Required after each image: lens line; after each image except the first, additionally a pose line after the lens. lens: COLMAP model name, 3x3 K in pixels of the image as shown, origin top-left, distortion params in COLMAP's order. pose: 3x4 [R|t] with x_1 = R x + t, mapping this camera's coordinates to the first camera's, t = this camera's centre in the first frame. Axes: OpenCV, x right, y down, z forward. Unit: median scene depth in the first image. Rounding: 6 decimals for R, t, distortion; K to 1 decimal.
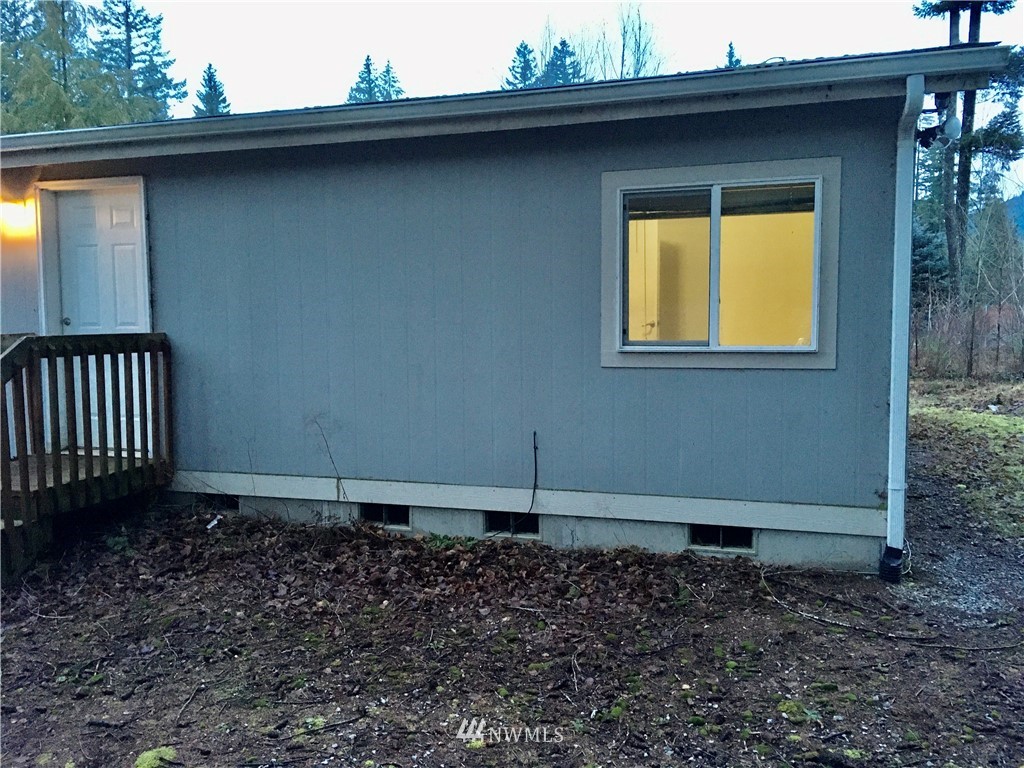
lens RADIAL K [[866.5, 0, 512.4], [0, 866.5, 381.4], [0, 0, 1]] dist [0.086766, -0.119864]
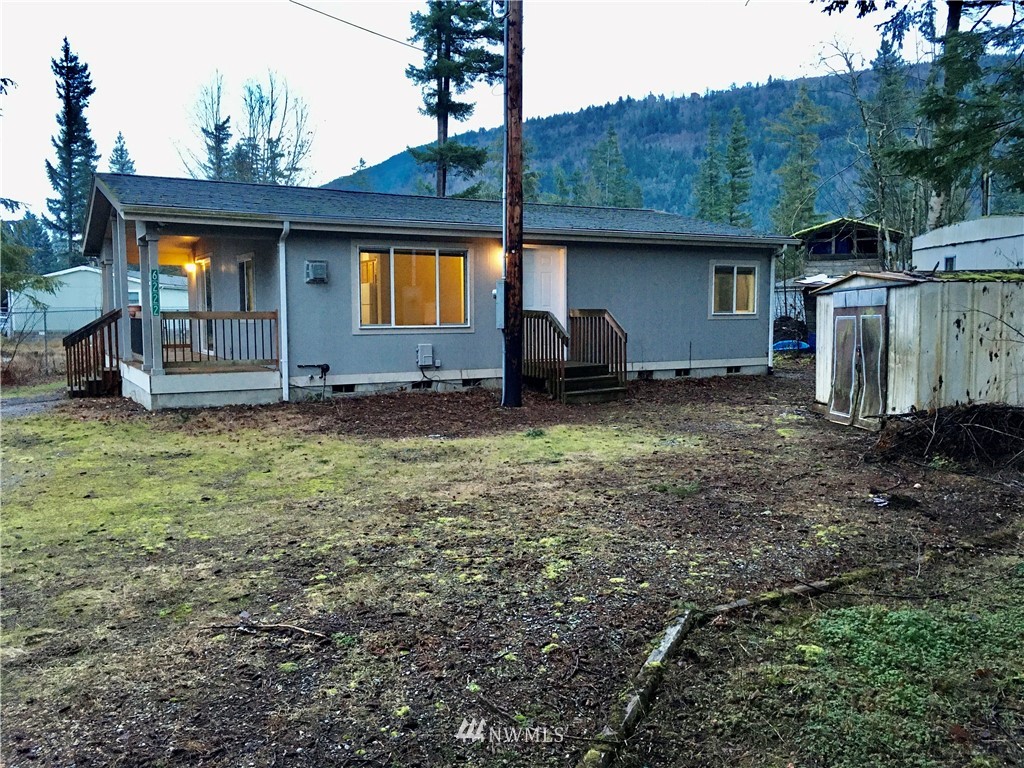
lens RADIAL K [[866.5, 0, 512.4], [0, 866.5, 381.4], [0, 0, 1]] dist [0.086766, -0.119864]
pose [[0.679284, -0.052767, 0.731976, -0.157735], [0.052804, 0.998341, 0.022966, 0.005648], [-0.731973, 0.023051, 0.680943, -0.037498]]
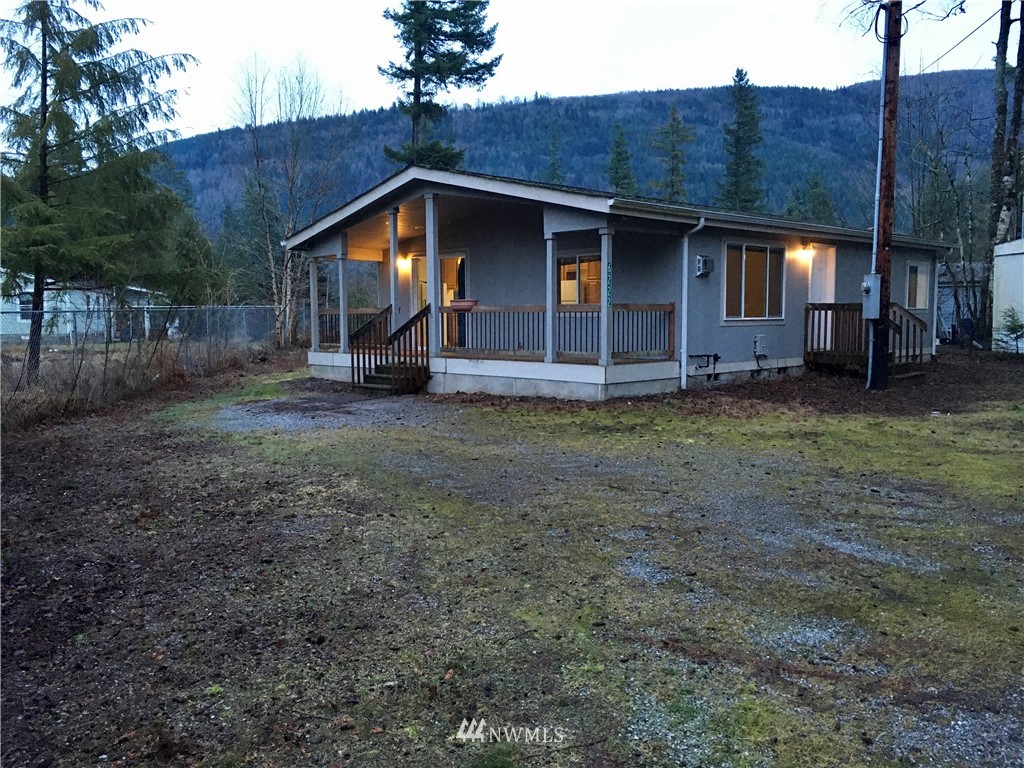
lens RADIAL K [[866.5, 0, 512.4], [0, 866.5, 381.4], [0, 0, 1]] dist [0.086766, -0.119864]
pose [[0.469445, -0.060685, 0.880874, -0.222813], [0.067941, 0.997160, 0.032489, 0.002023], [-0.880344, 0.044596, 0.472235, 0.041477]]
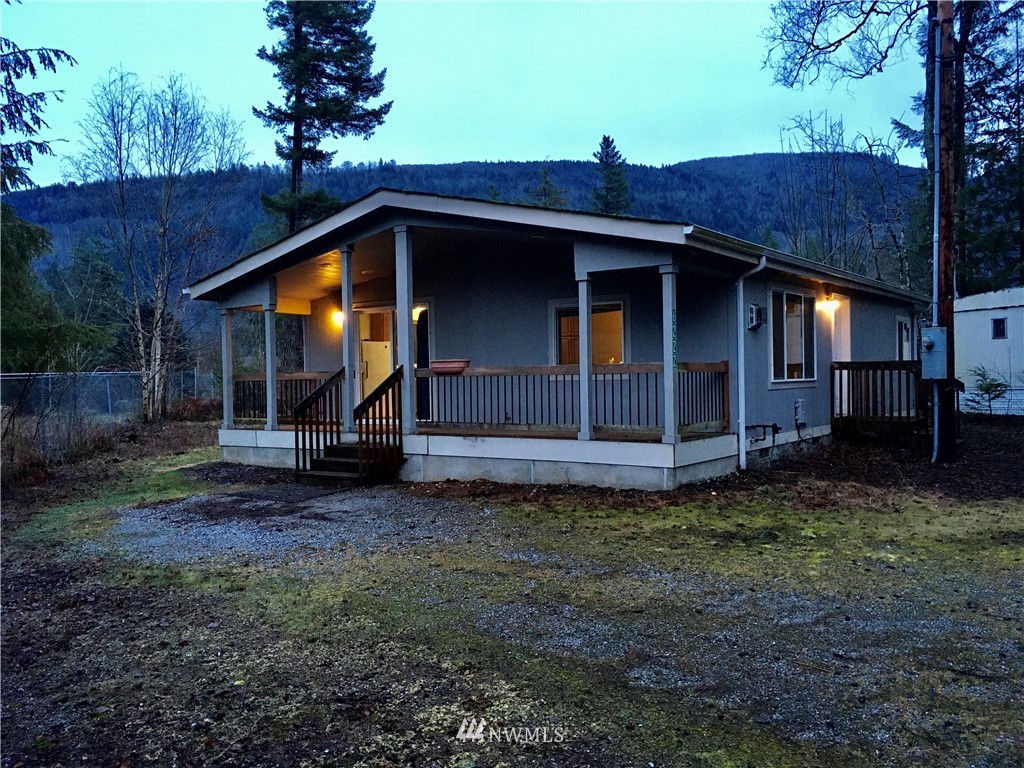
lens RADIAL K [[866.5, 0, 512.4], [0, 866.5, 381.4], [0, 0, 1]] dist [0.086766, -0.119864]
pose [[0.308634, -0.001264, 0.951180, -0.200990], [0.086076, 0.995933, -0.026606, -0.001252], [-0.947278, 0.090085, 0.307488, 0.077763]]
